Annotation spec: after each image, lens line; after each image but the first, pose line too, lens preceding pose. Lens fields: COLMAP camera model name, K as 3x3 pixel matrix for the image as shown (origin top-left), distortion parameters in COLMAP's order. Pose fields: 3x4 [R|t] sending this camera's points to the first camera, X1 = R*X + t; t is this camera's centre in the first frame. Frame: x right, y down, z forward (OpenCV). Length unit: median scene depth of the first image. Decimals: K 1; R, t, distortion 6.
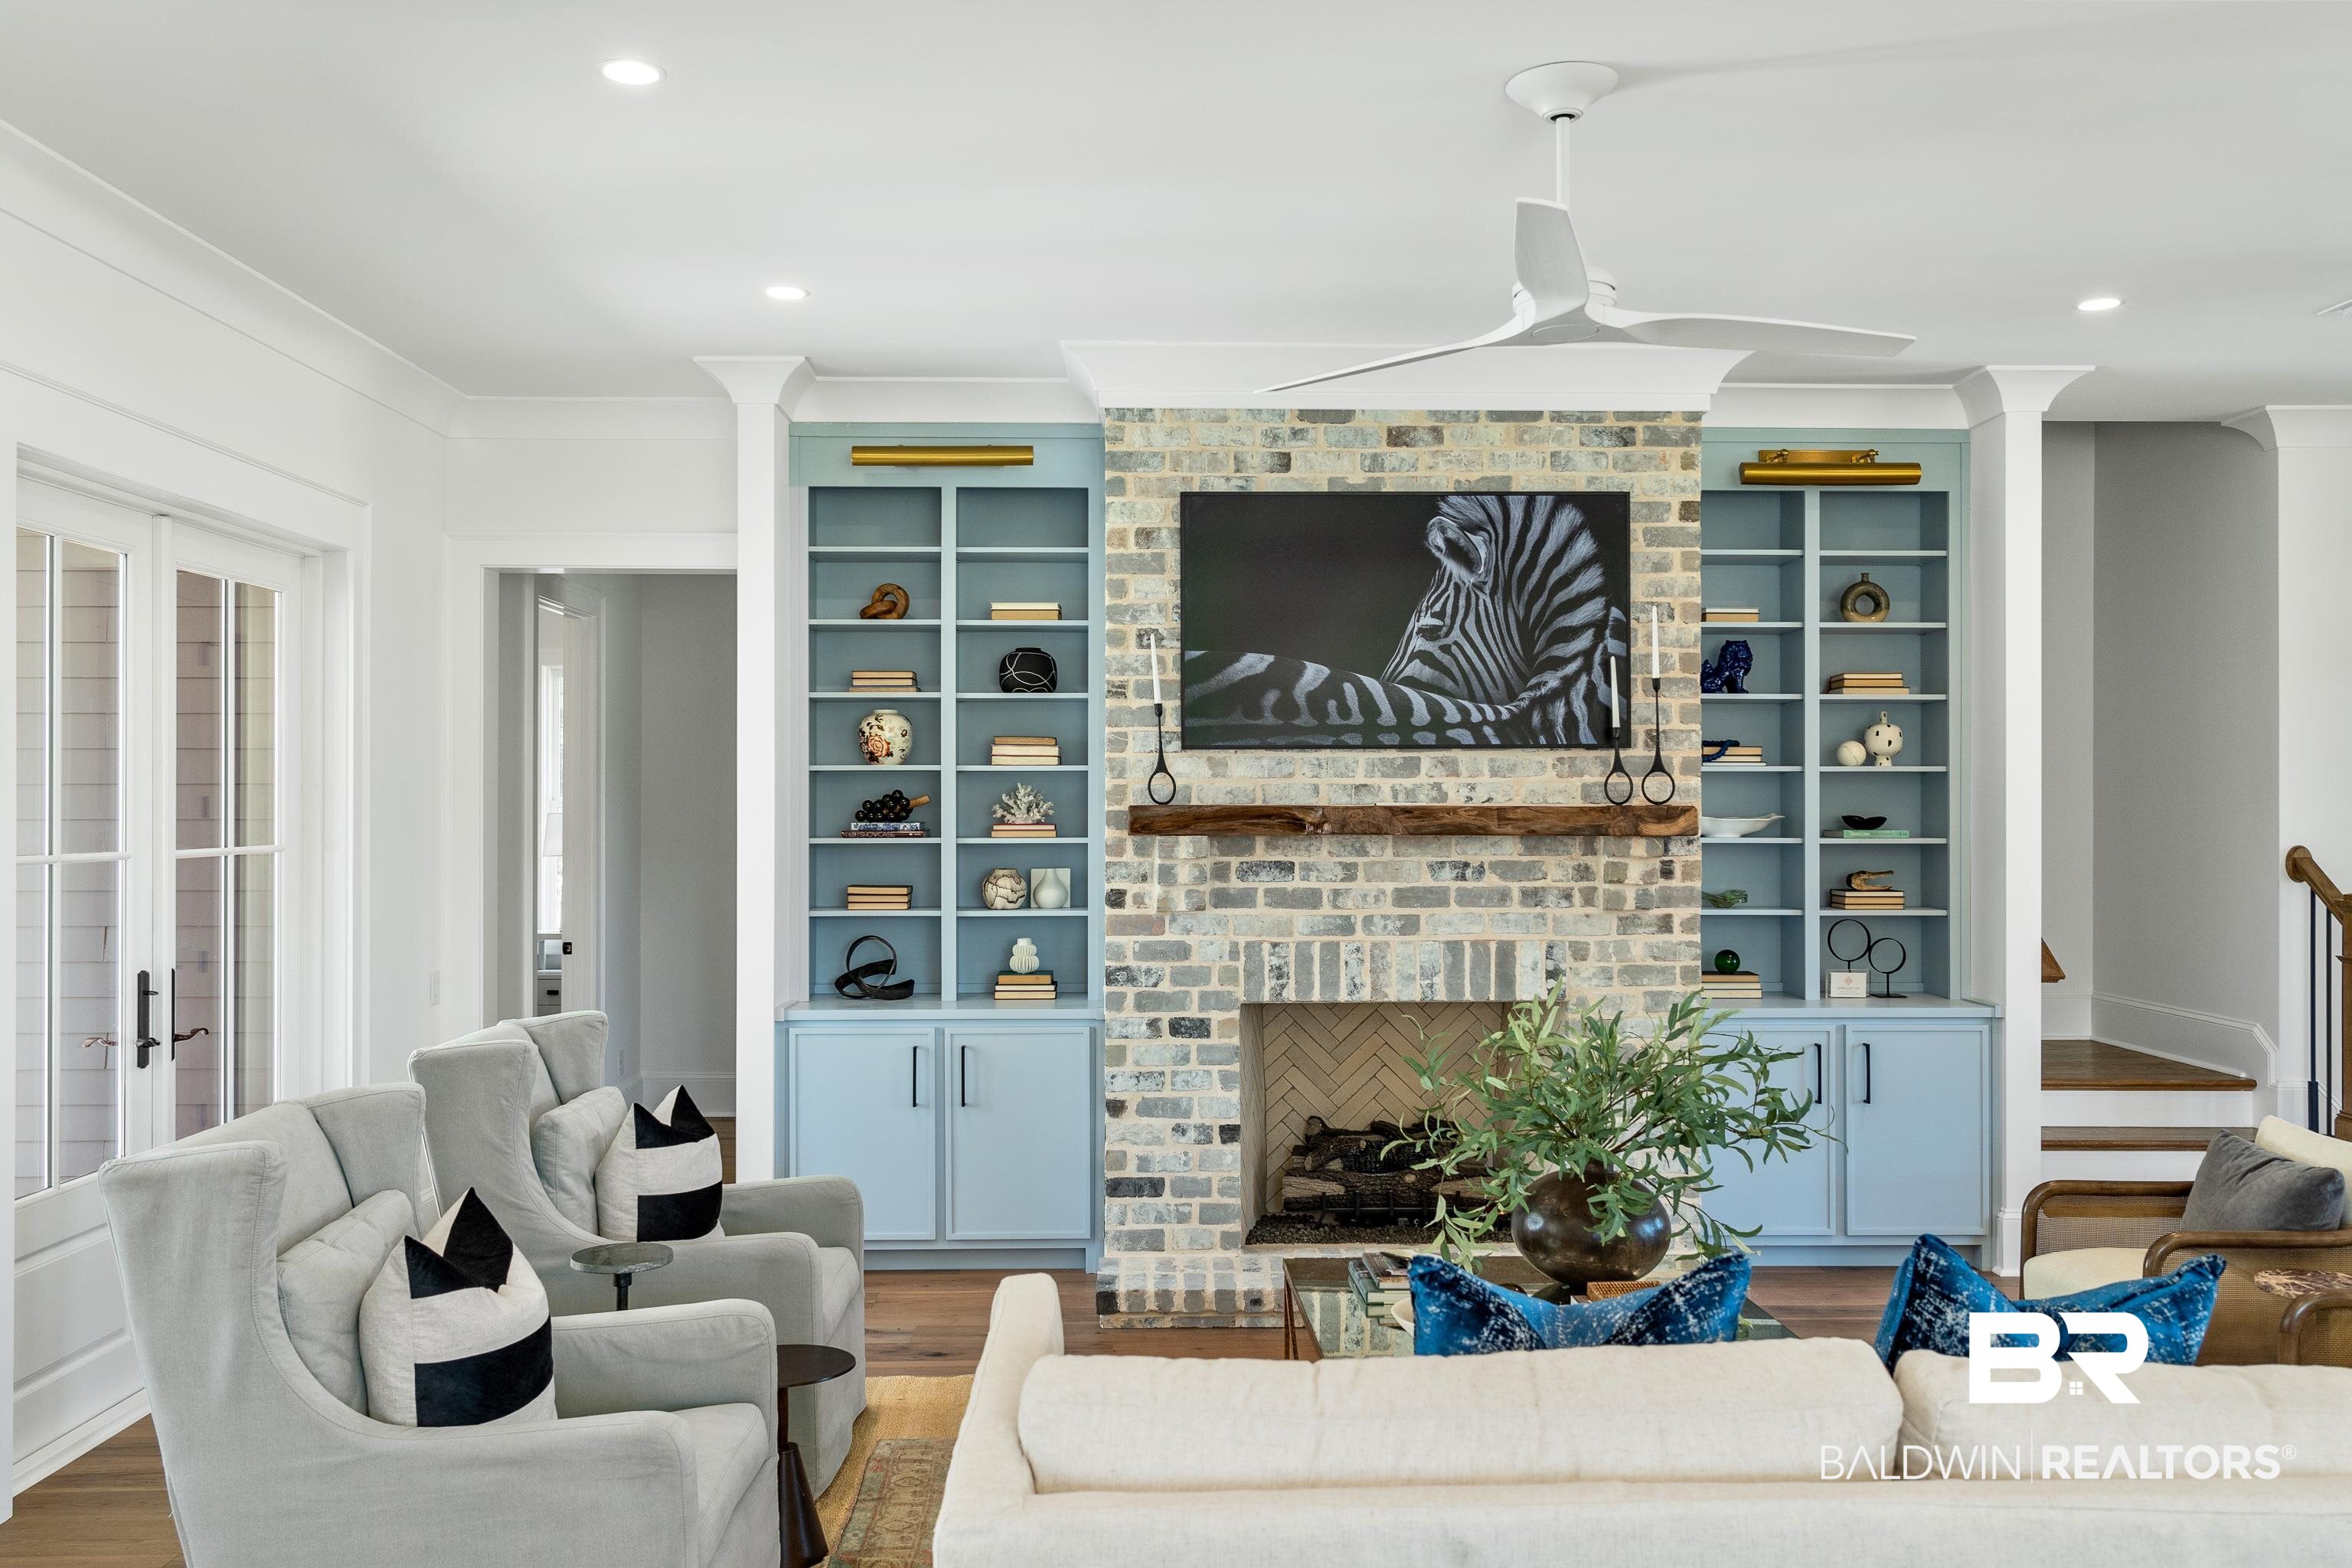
lens RADIAL K [[1838.2, 0, 1169.7], [0, 1838.2, 796.6], [0, 0, 1]] dist [0.004708, 0.009316]
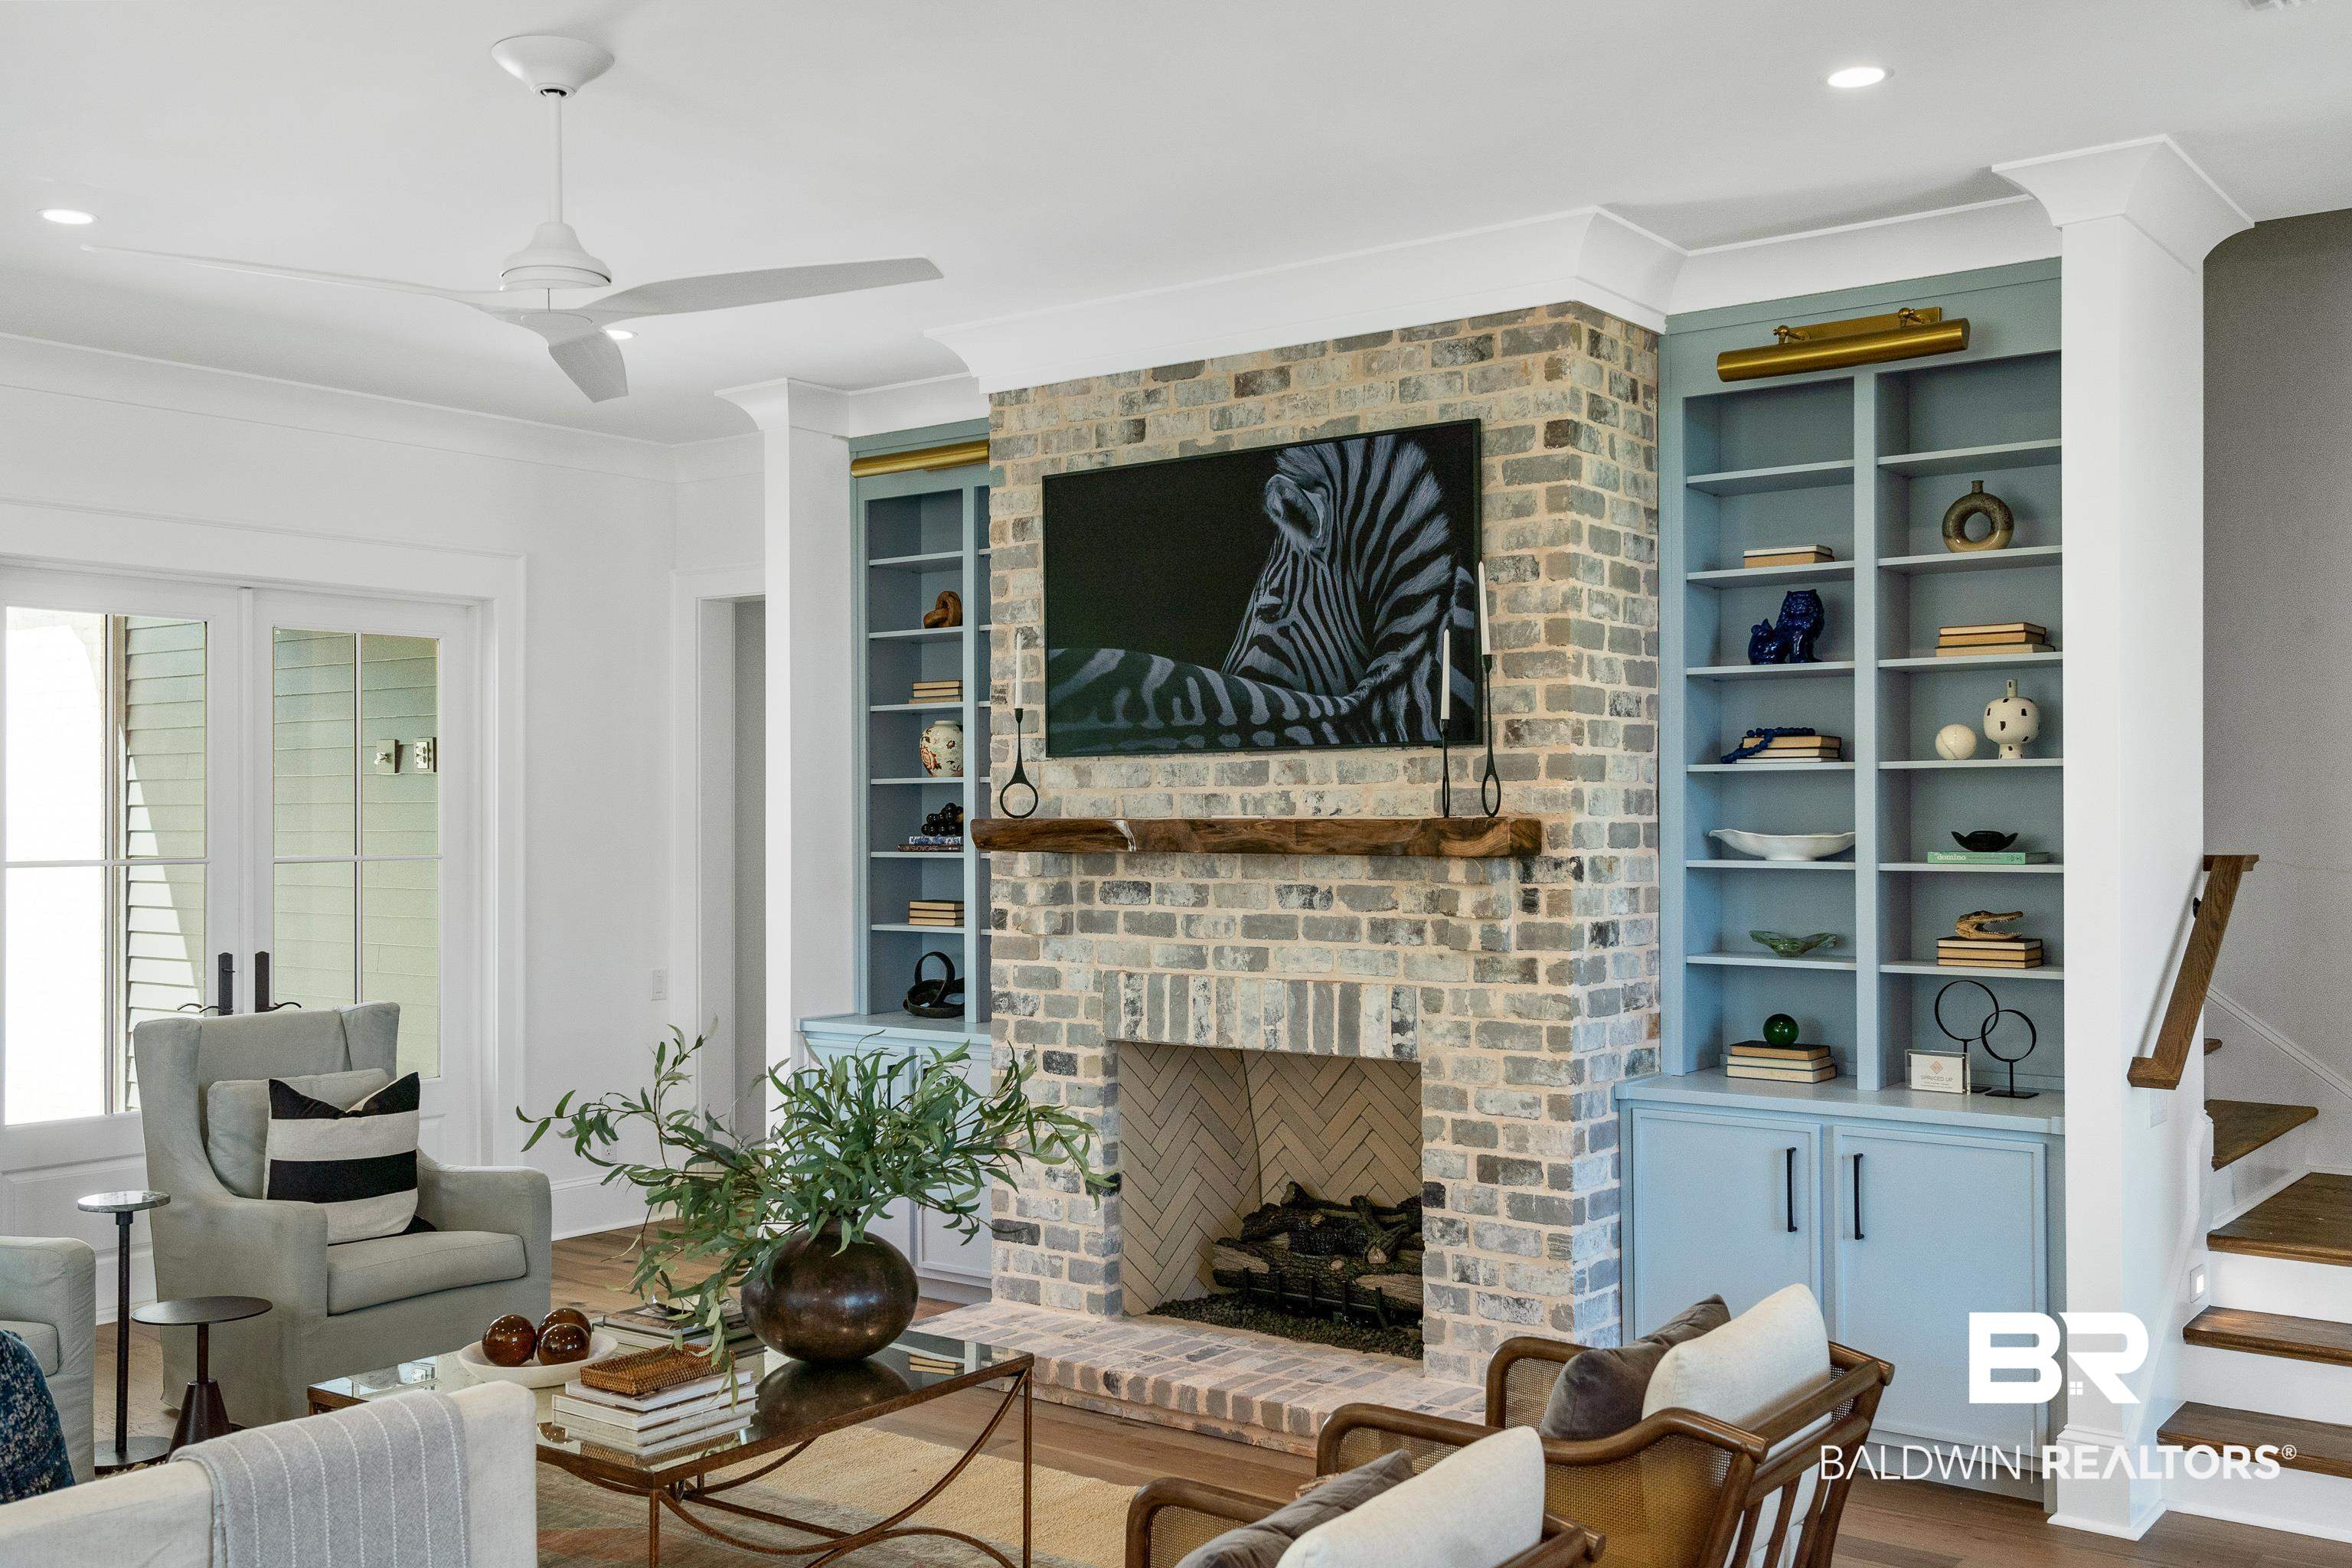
lens RADIAL K [[2165.7, 0, 1163.4], [0, 2165.7, 798.5], [0, 0, 1]] dist [0.022440, 0.000000]
pose [[0.785311, -0.007932, -0.619051, 0.714728], [0.006787, 0.999968, -0.004203, -0.000455], [0.619064, -0.000901, 0.785340, 0.189154]]
